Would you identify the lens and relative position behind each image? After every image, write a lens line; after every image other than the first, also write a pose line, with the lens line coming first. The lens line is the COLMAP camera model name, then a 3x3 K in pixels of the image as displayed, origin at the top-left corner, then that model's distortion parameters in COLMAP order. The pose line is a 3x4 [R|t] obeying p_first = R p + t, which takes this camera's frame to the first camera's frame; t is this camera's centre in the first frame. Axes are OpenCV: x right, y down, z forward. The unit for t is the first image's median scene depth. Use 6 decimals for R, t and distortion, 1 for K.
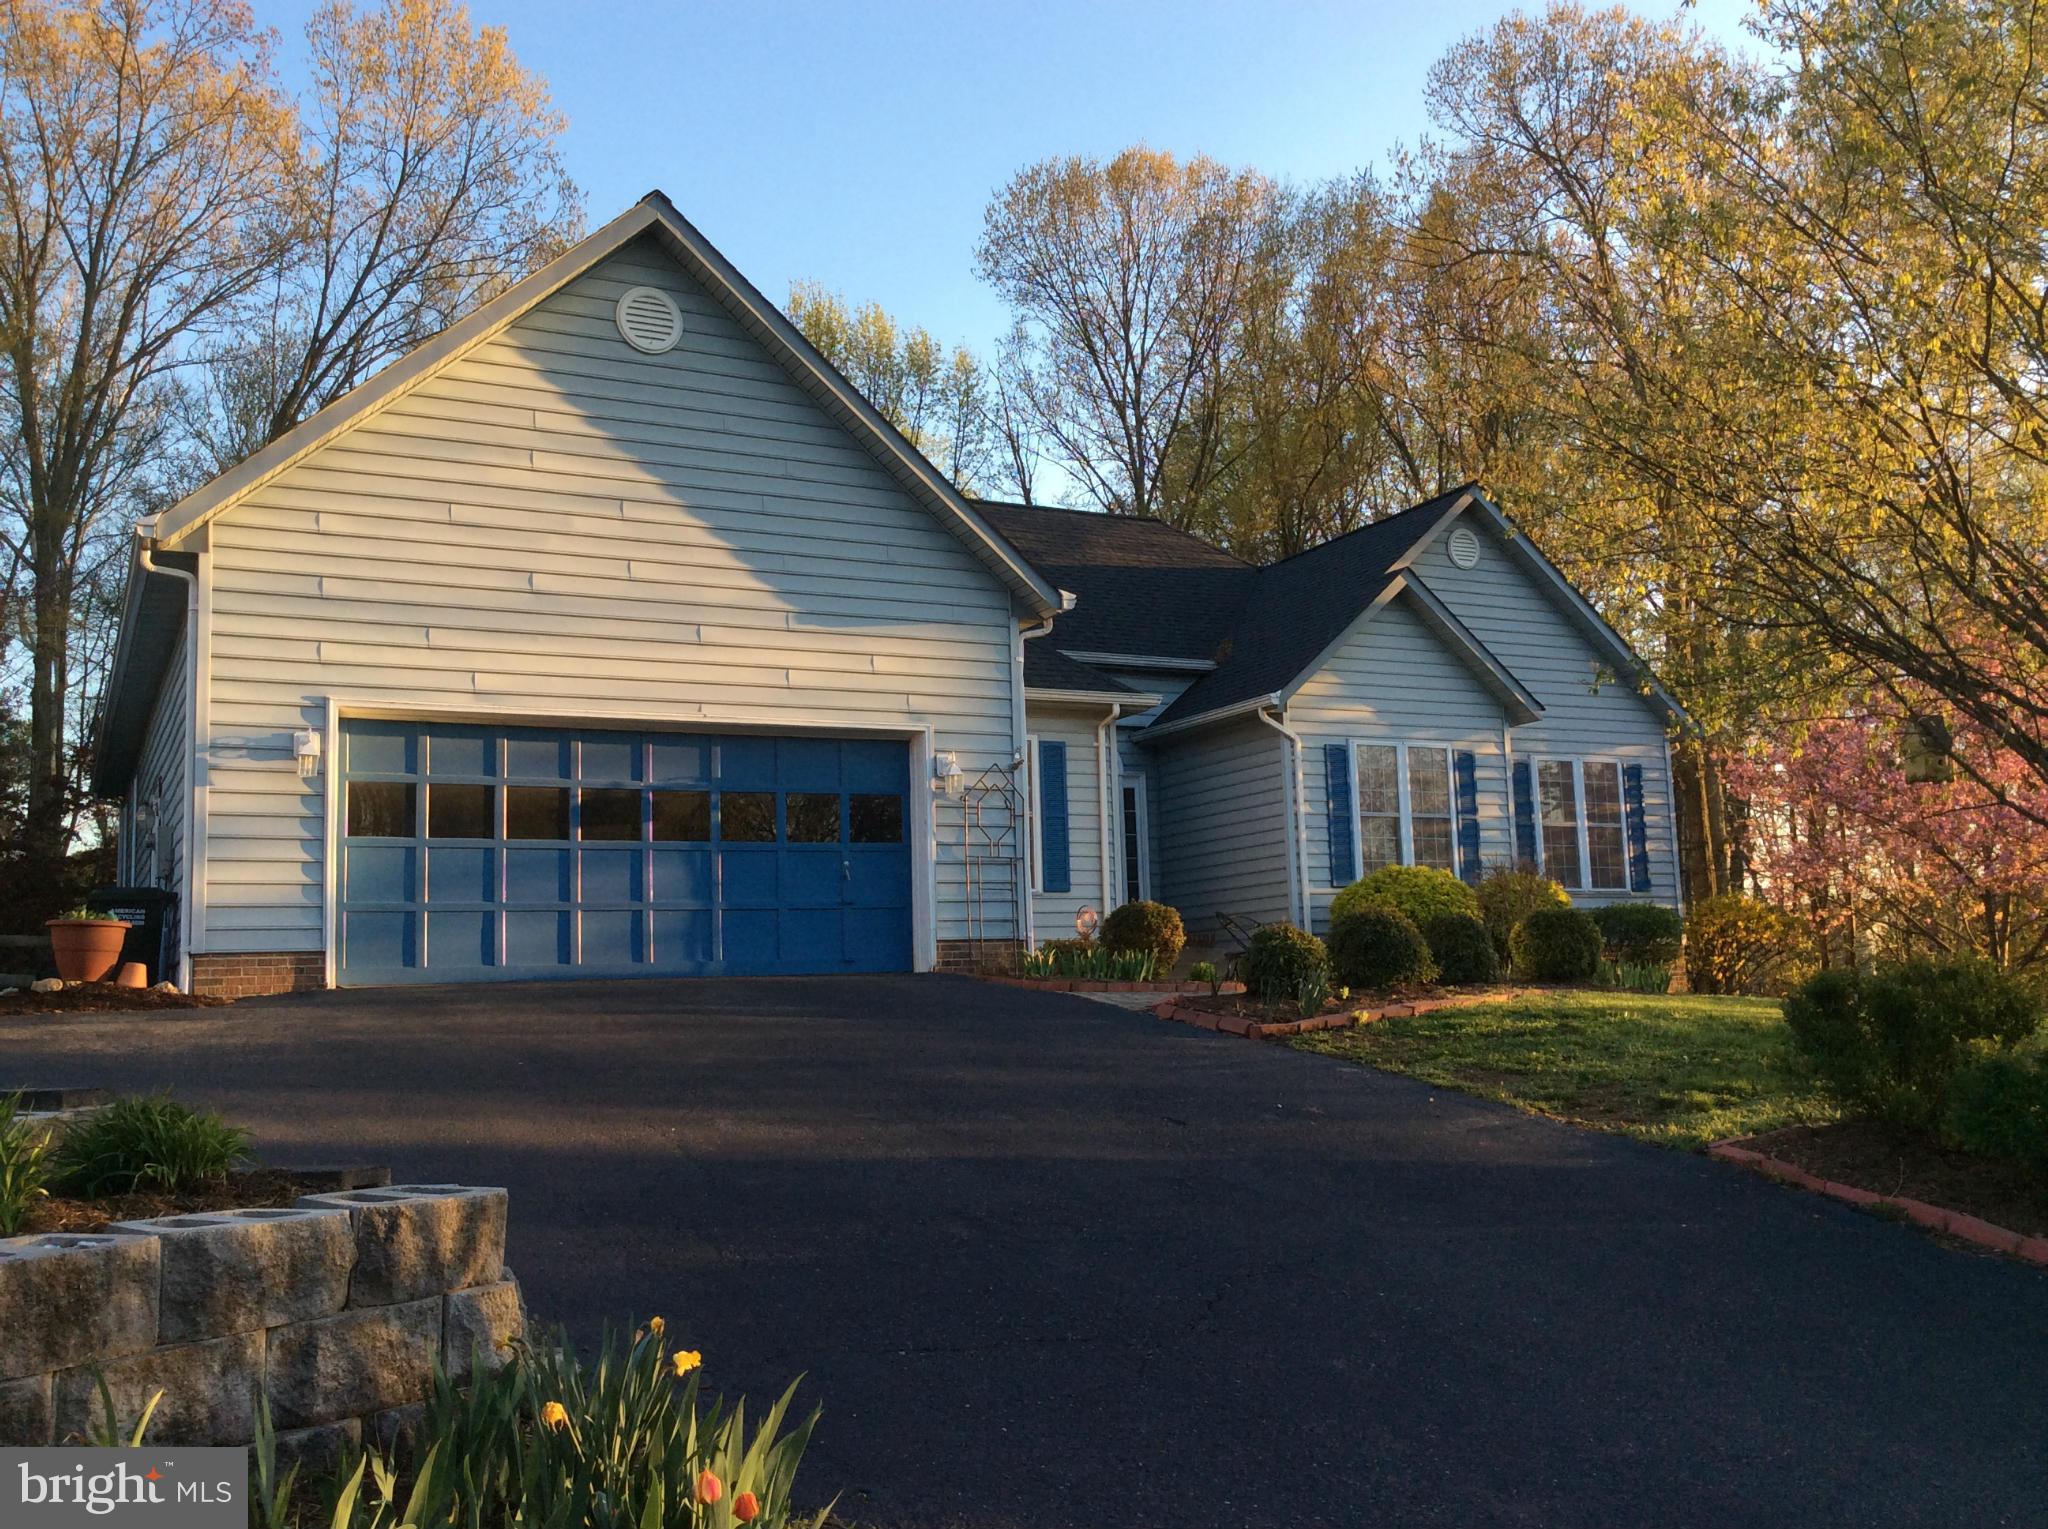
lens RADIAL K [[1941.6, 0, 1024.0], [0, 1941.6, 764.5], [0, 0, 1]] dist [0.014135, -0.002206]
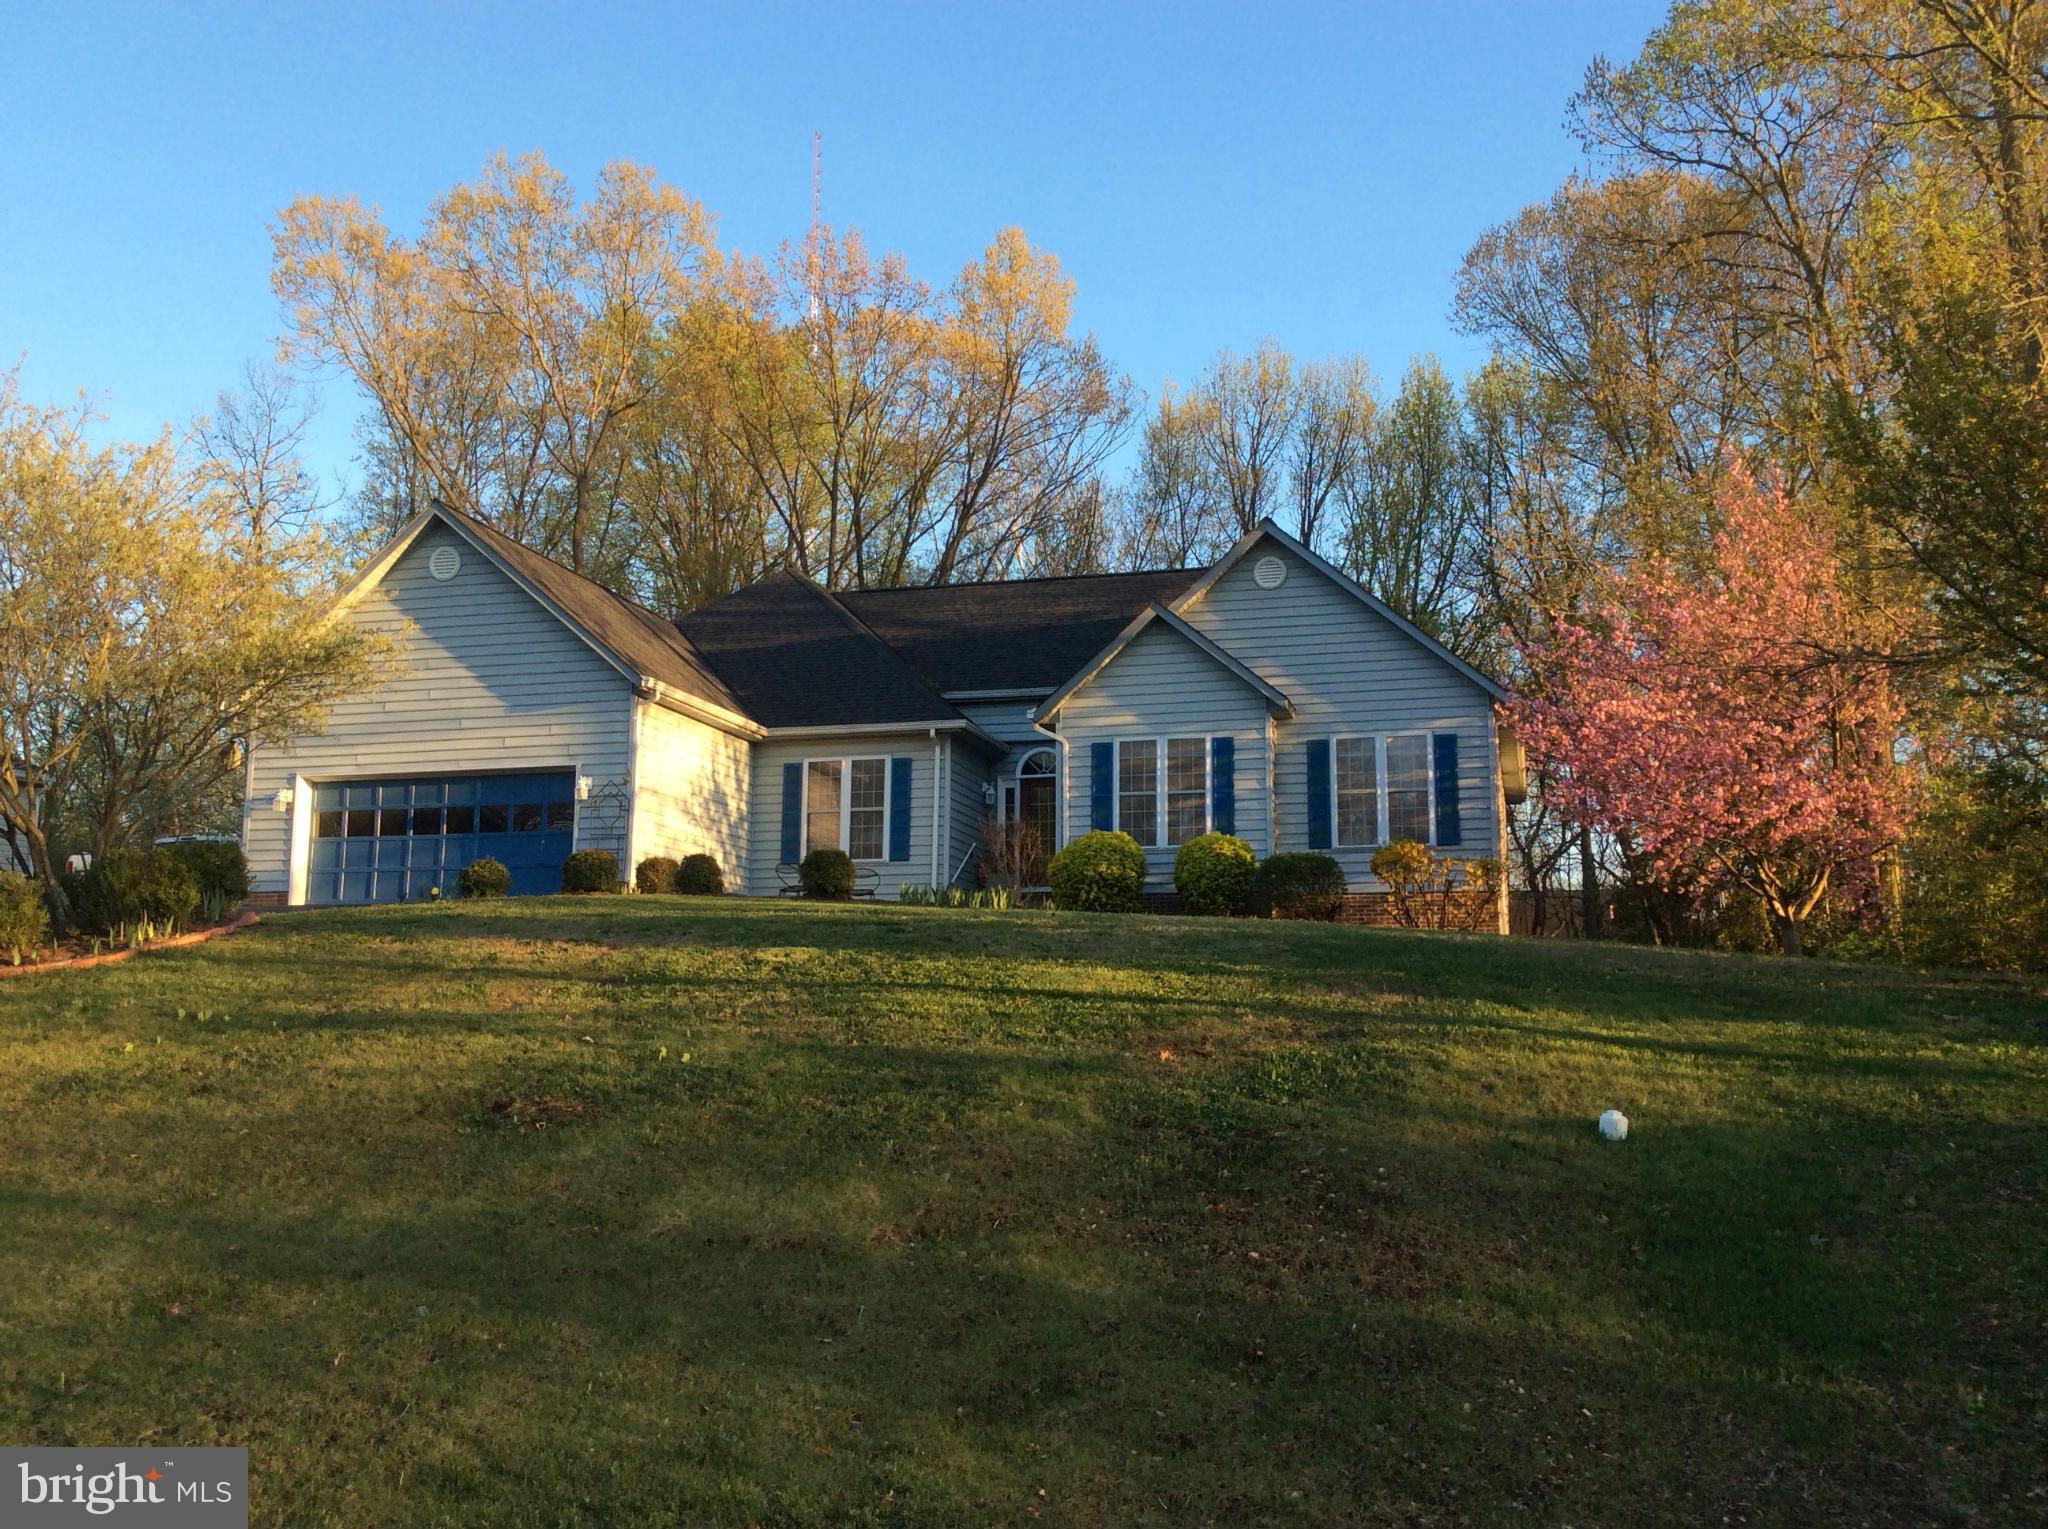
lens RADIAL K [[1941.6, 0, 1024.0], [0, 1941.6, 764.5], [0, 0, 1]] dist [0.014135, -0.002206]
pose [[0.695750, -0.070787, -0.714788, 1.126361], [0.057213, 0.997432, -0.043089, 0.061214], [0.716002, -0.010916, 0.698013, 0.048719]]
